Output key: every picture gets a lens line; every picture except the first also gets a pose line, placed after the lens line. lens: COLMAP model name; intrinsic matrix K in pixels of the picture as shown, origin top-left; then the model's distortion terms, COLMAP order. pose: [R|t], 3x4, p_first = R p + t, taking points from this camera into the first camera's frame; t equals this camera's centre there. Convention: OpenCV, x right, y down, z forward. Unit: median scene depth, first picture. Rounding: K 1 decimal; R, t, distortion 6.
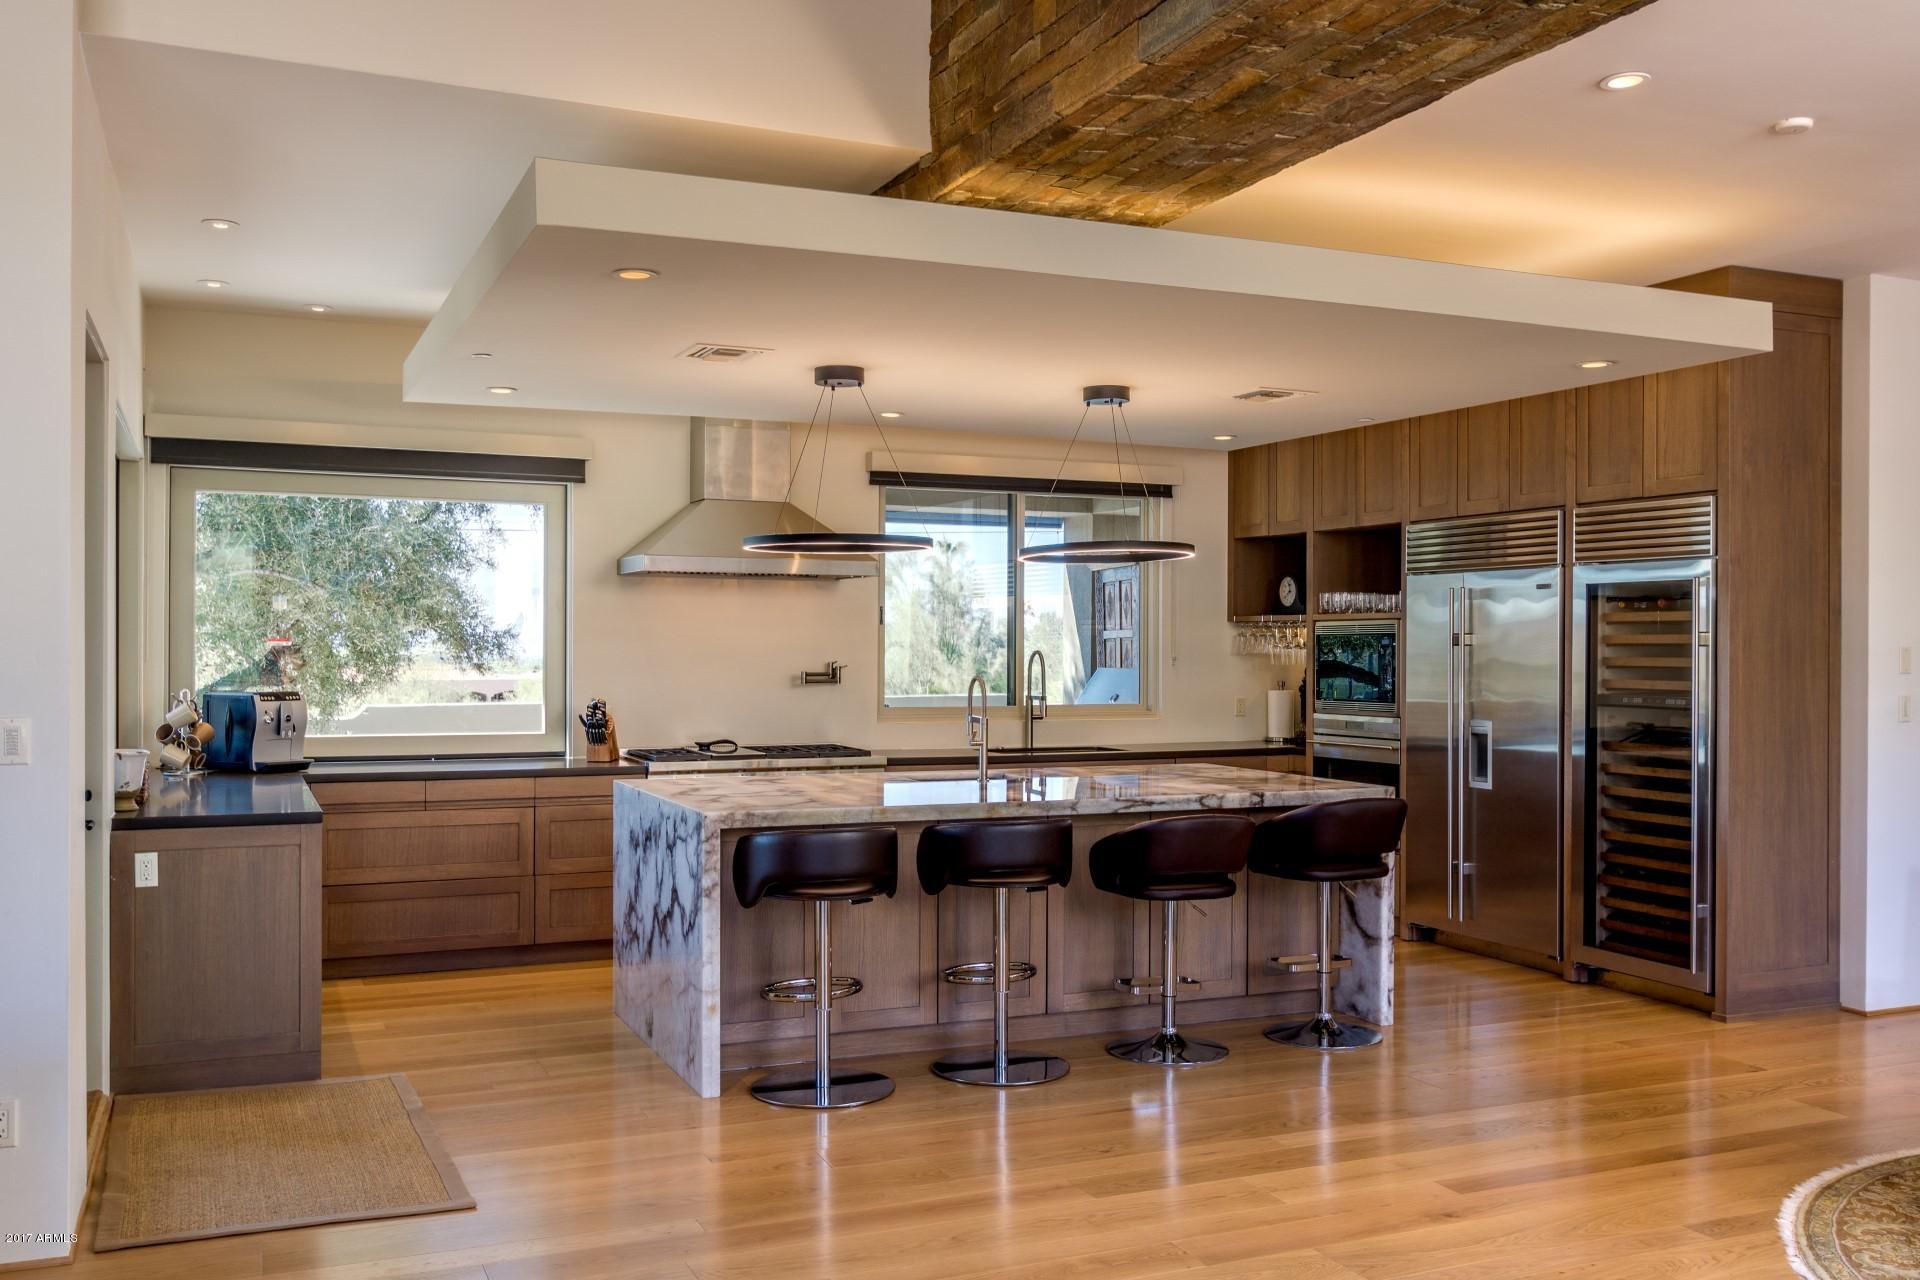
lens RADIAL K [[1671.5, 0, 954.2], [0, 1671.5, 647.5], [0, 0, 1]] dist [0.000038, -0.012020]
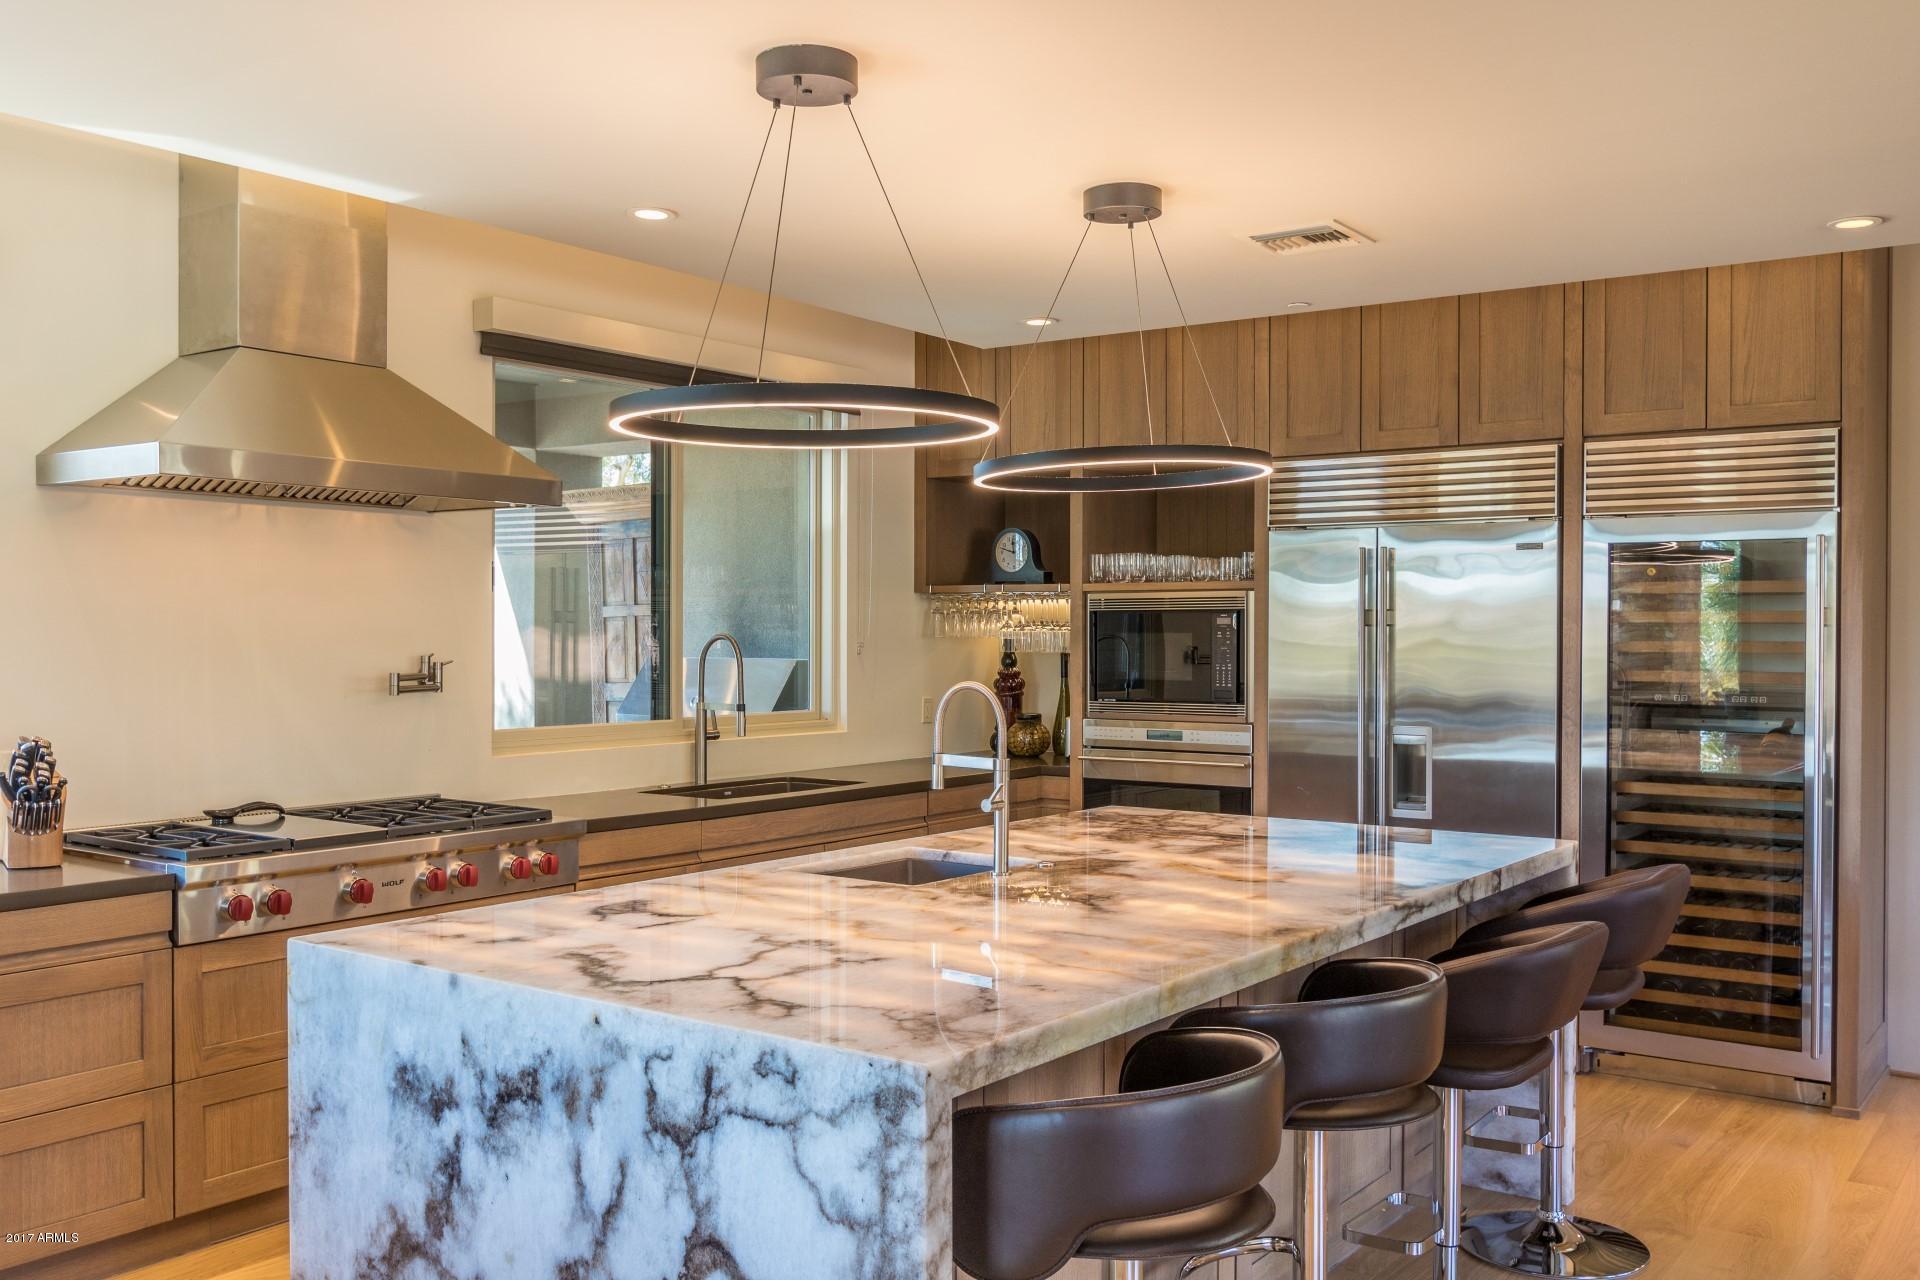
lens RADIAL K [[1671.5, 0, 962.5], [0, 1671.5, 650.2], [0, 0, 1]] dist [0.000038, -0.012020]
pose [[0.863263, -0.008159, 0.504688, -0.269187], [0.001587, 0.999908, 0.013450, -0.000708], [-0.504752, -0.010810, 0.863197, 0.537506]]
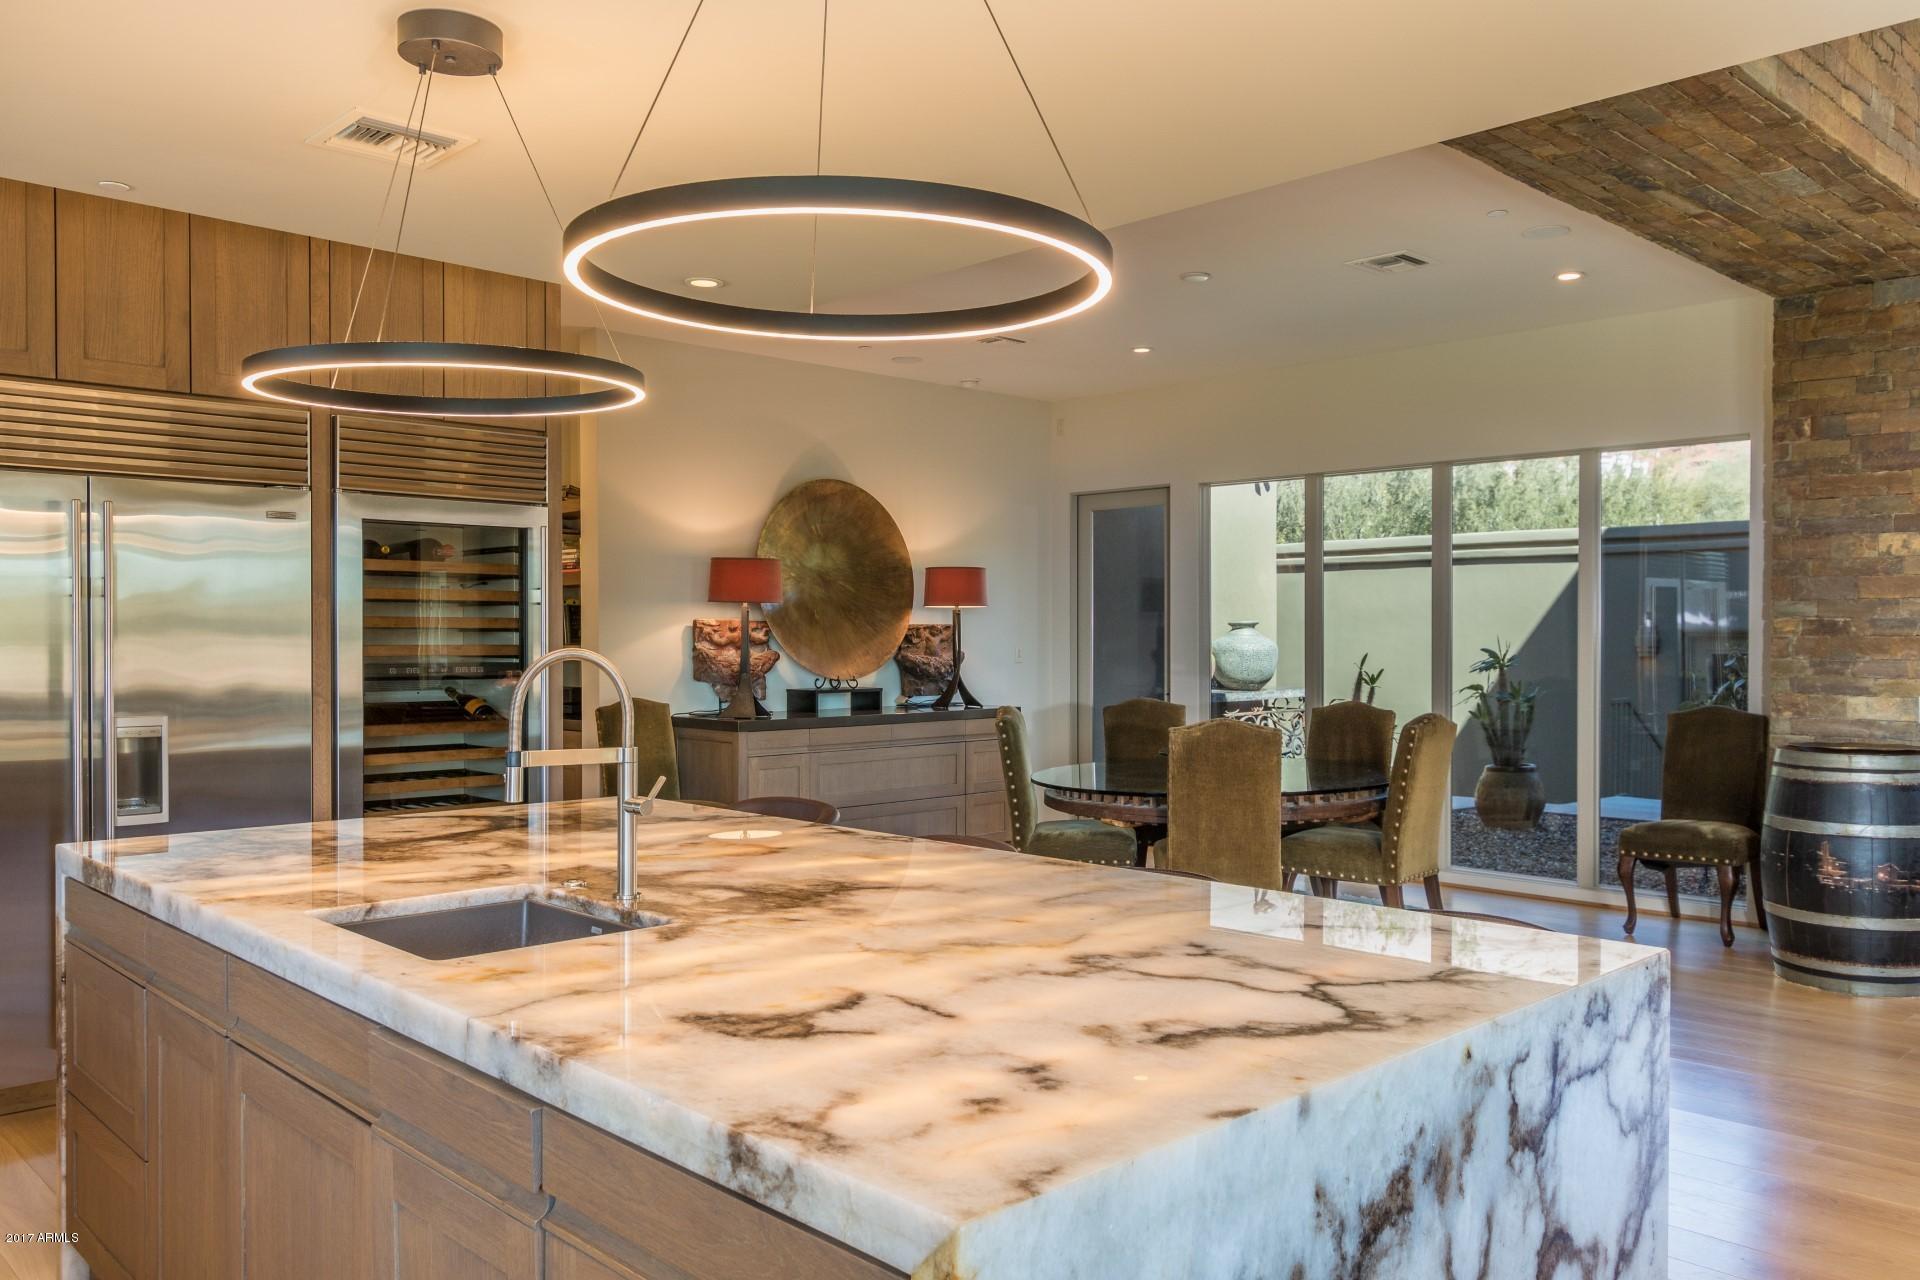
lens RADIAL K [[1454.4, 0, 960.8], [0, 1454.4, 648.0], [0, 0, 1]] dist [0.000356, -0.002594]
pose [[-0.351092, -0.011835, 0.936266, -0.353557], [-0.000379, 0.999922, 0.012498, 0.012567], [-0.936341, 0.004033, -0.351069, 1.050929]]
